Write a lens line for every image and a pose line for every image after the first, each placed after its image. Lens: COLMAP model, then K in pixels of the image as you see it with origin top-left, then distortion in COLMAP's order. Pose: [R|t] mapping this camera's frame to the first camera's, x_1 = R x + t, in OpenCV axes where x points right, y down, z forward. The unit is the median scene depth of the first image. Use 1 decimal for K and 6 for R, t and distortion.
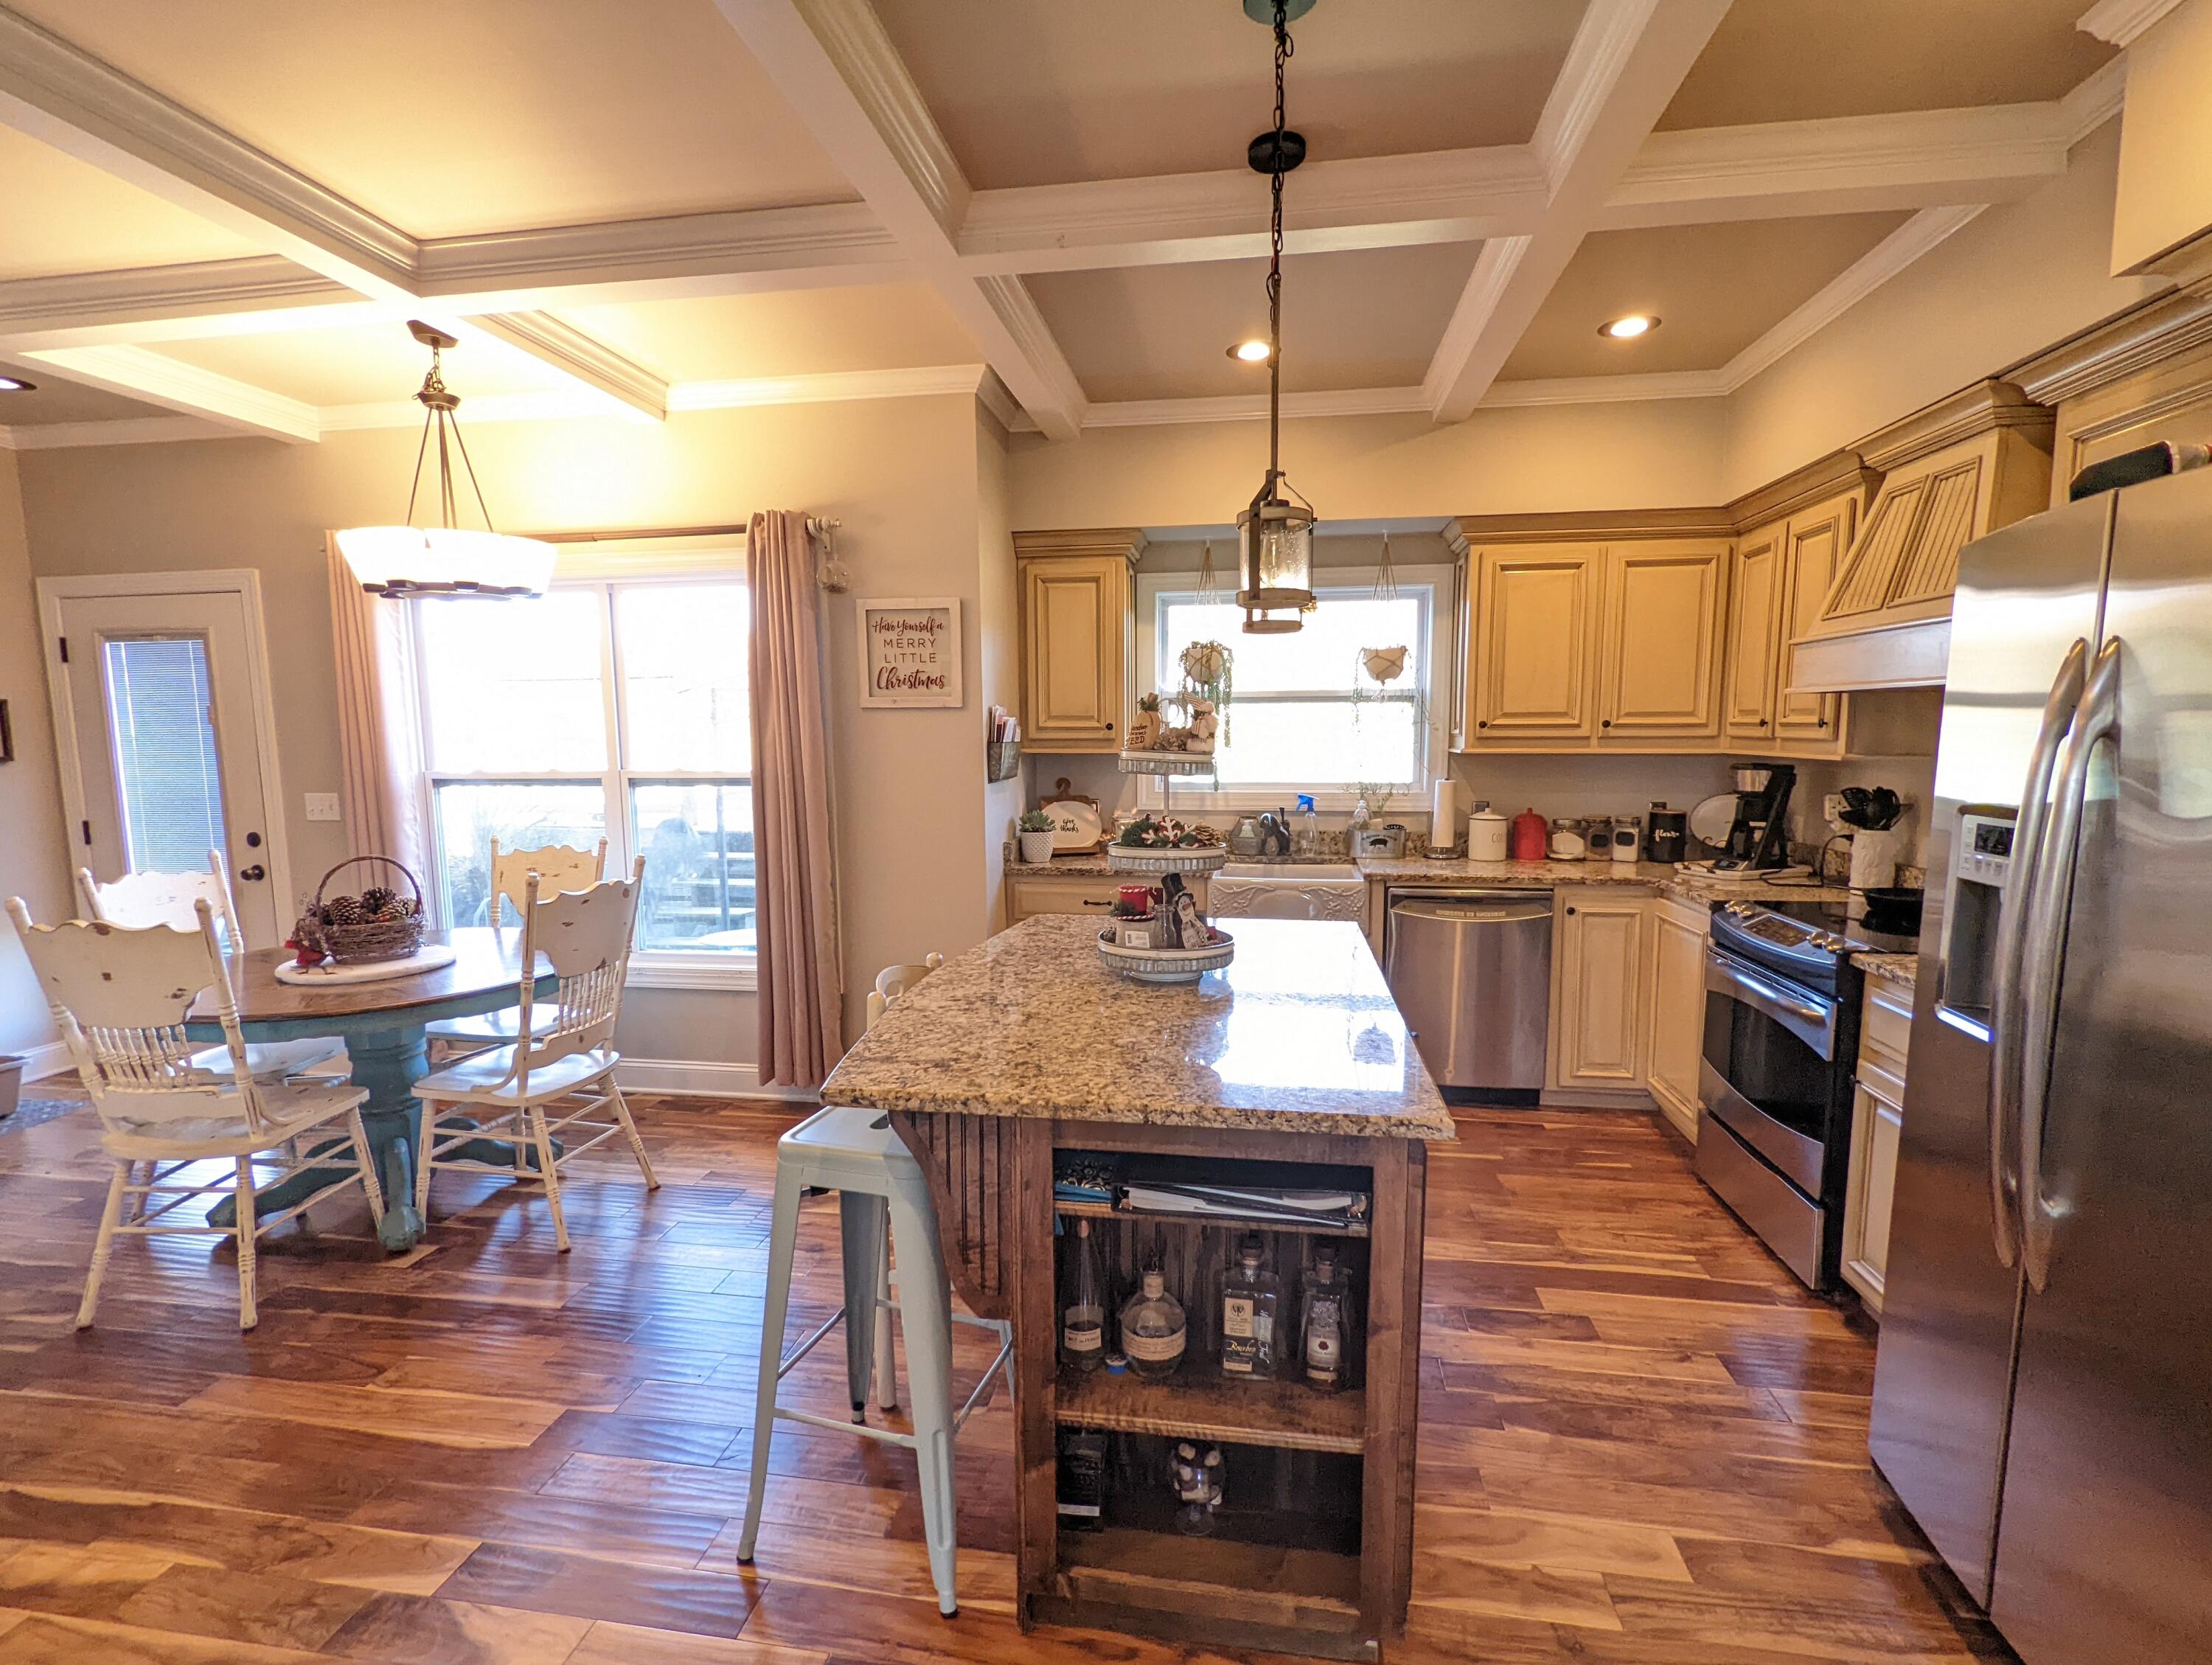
lens RADIAL K [[1047.9, 0, 1102.2], [0, 1047.9, 856.1], [0, 0, 1]] dist [0.001188, -0.000670]
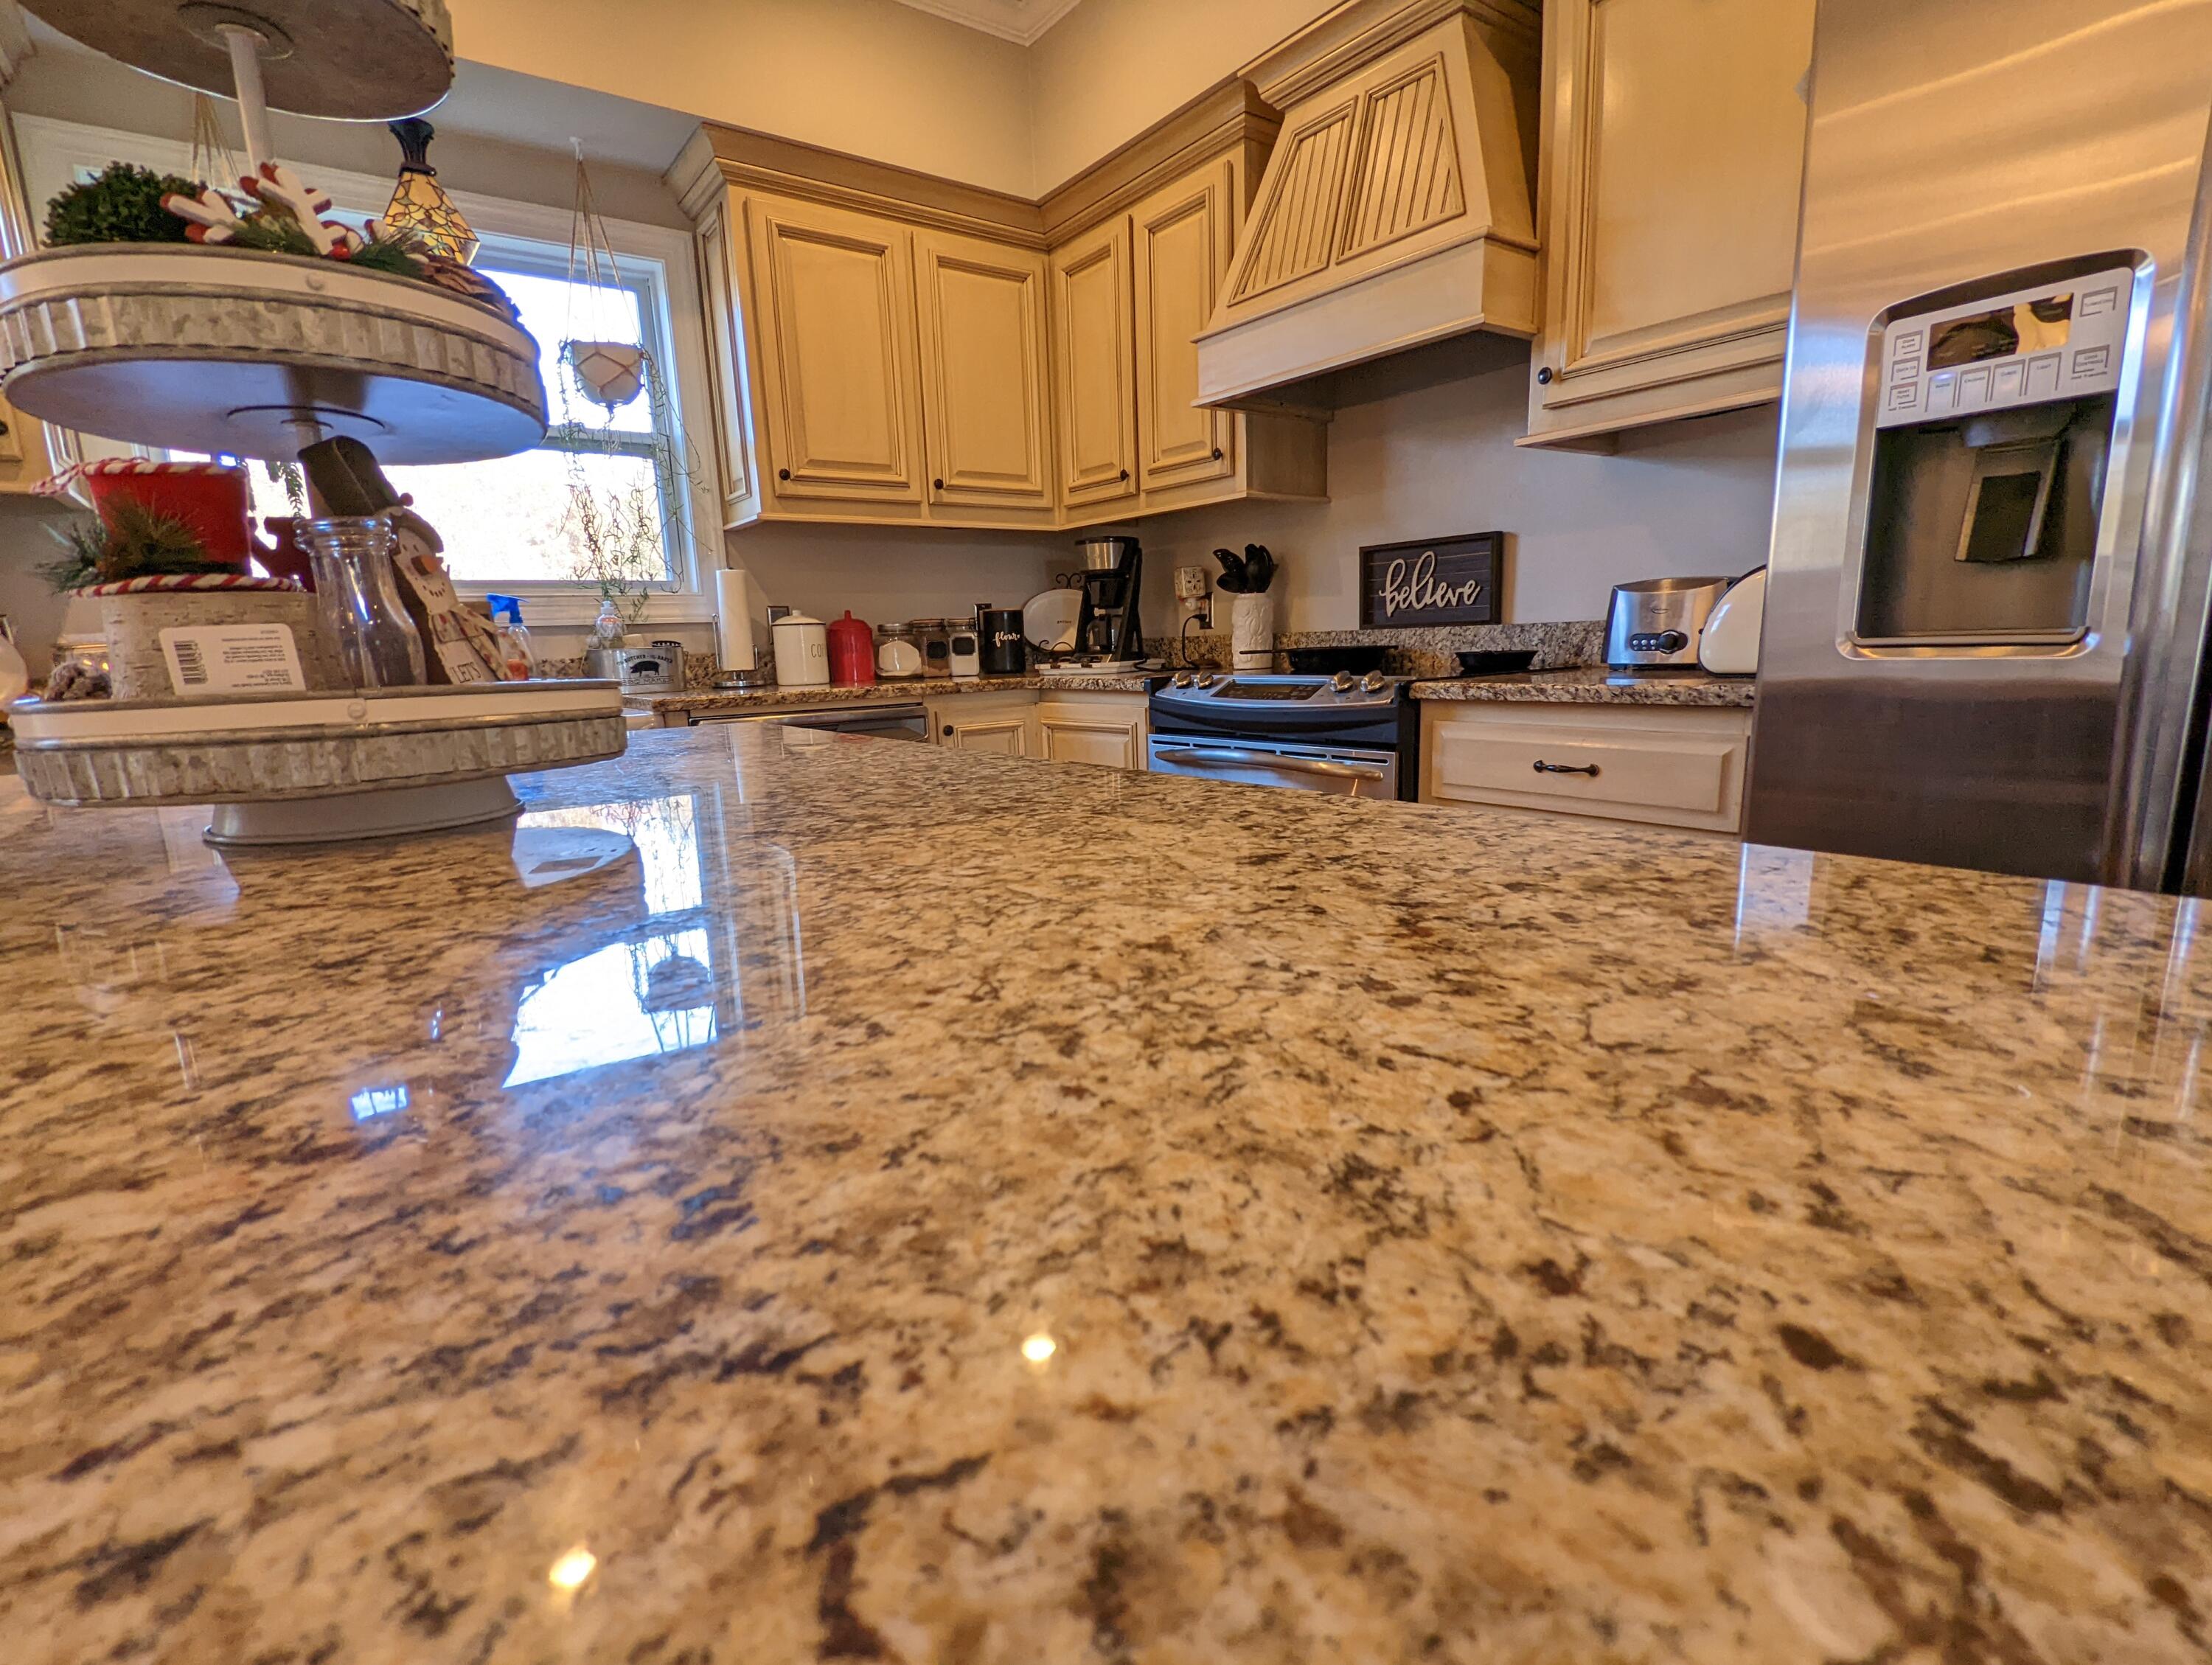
lens RADIAL K [[1047.9, 0, 1102.2], [0, 1047.9, 856.1], [0, 0, 1]] dist [0.001188, -0.000670]
pose [[0.703695, -0.162975, 0.691558, 0.000383], [0.116678, 0.986630, 0.113787, 0.068428], [-0.700856, 0.000619, 0.713302, 0.401422]]
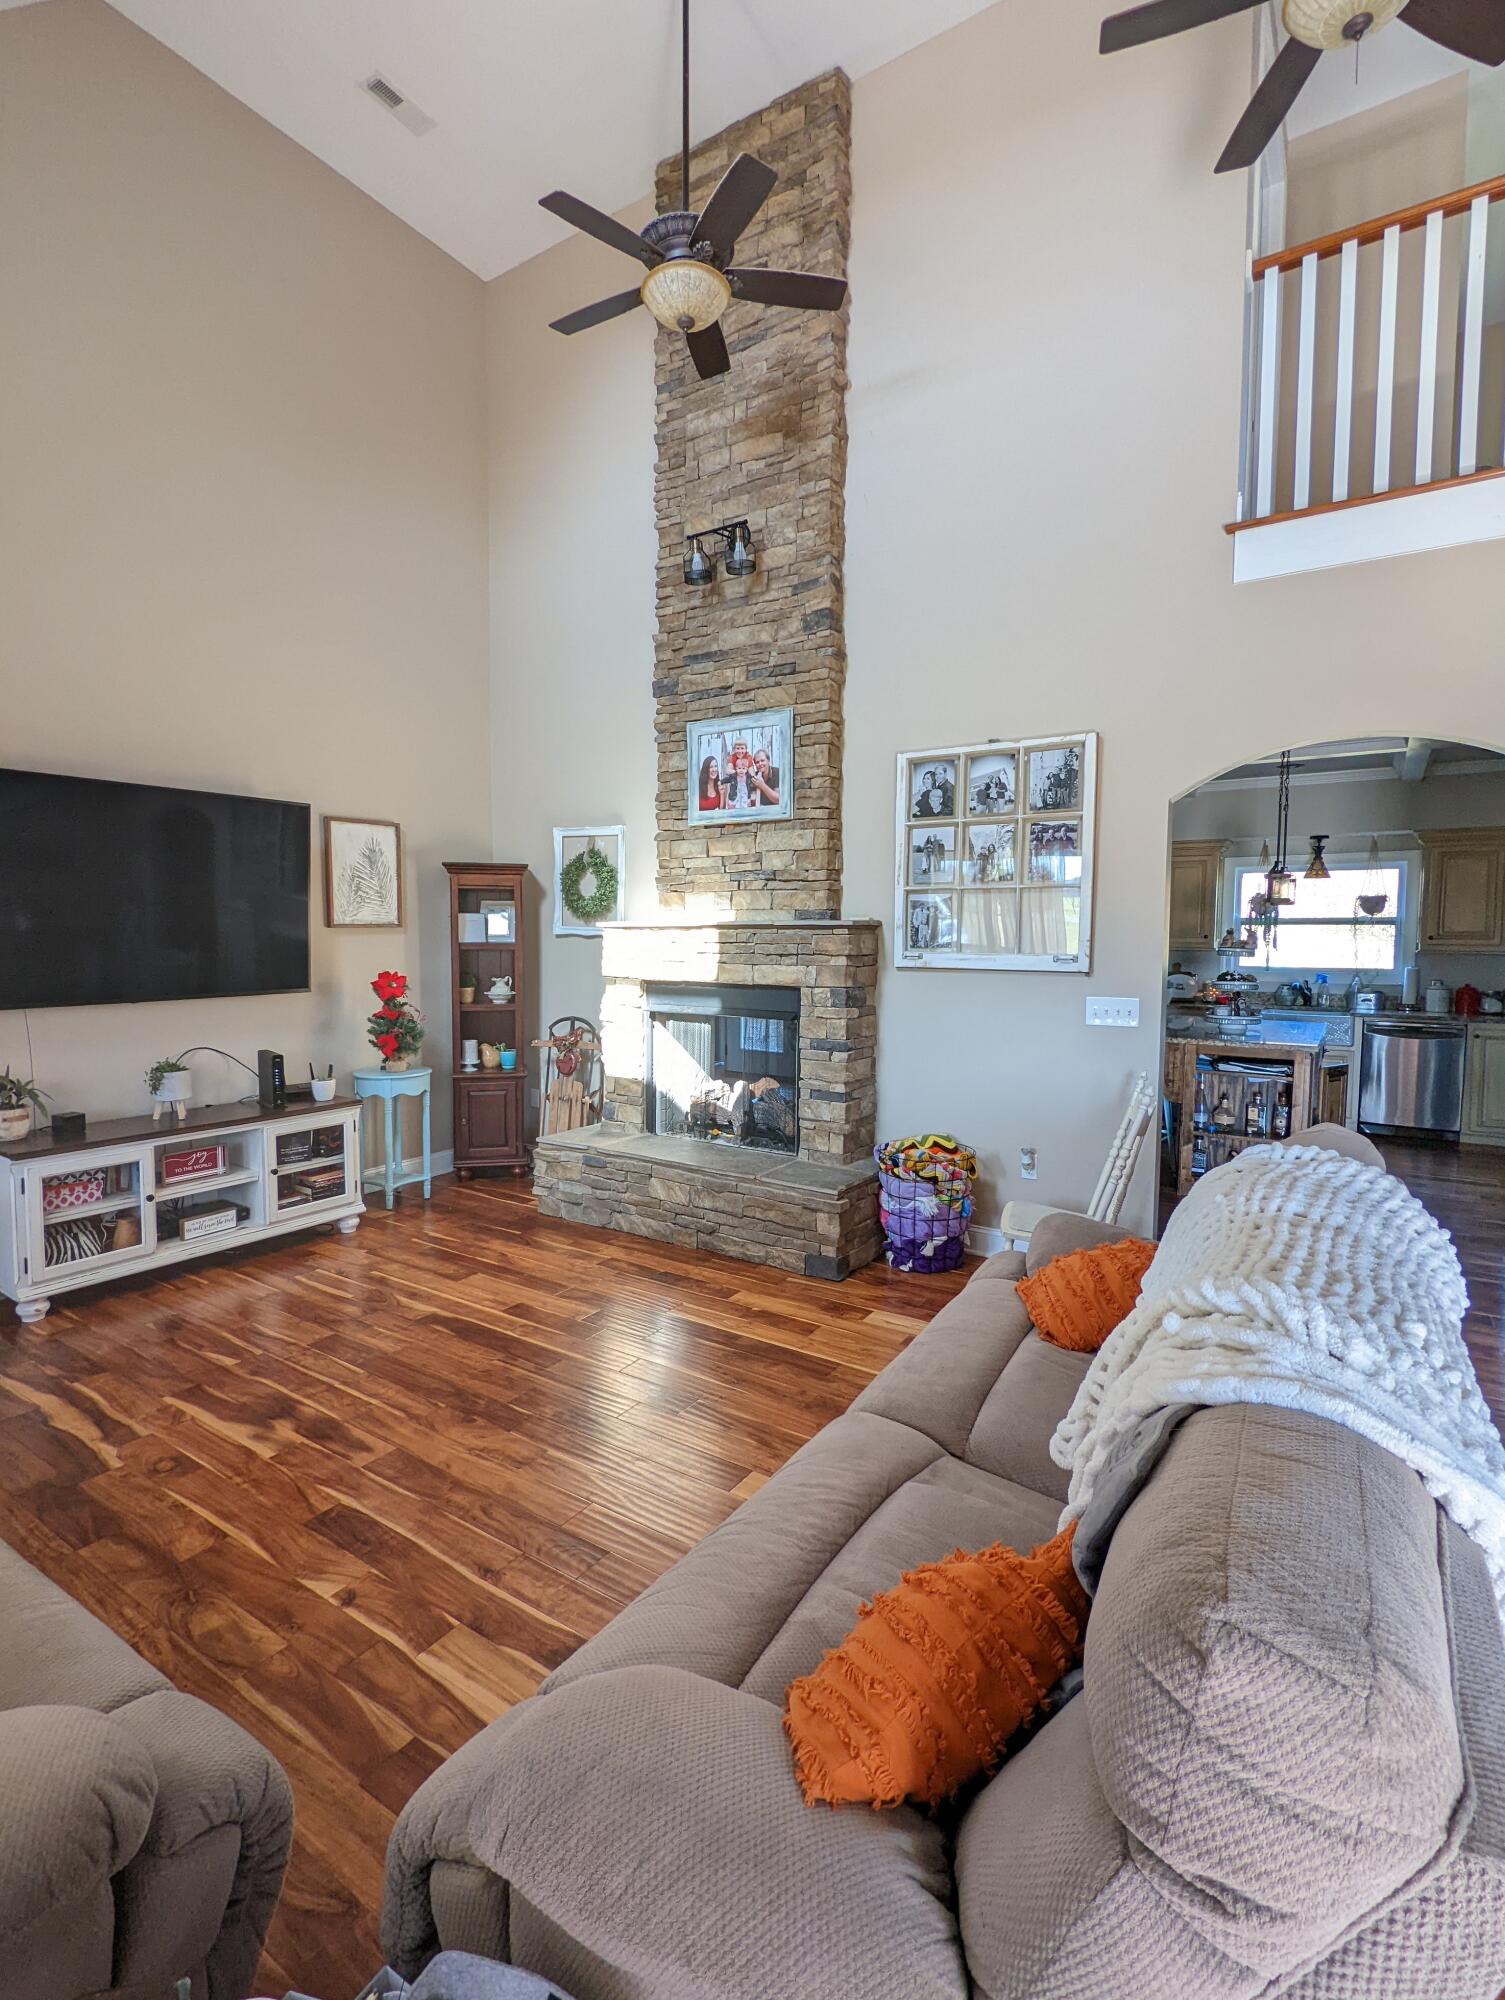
lens RADIAL K [[947.5, 0, 724.7], [0, 947.5, 996.9], [0, 0, 1]] dist [0.001188, -0.000670]
pose [[0.904846, 0.036376, -0.424183, -0.058386], [-0.057699, 0.997628, -0.037528, 0.123763], [0.421812, 0.058432, 0.904799, -1.131274]]
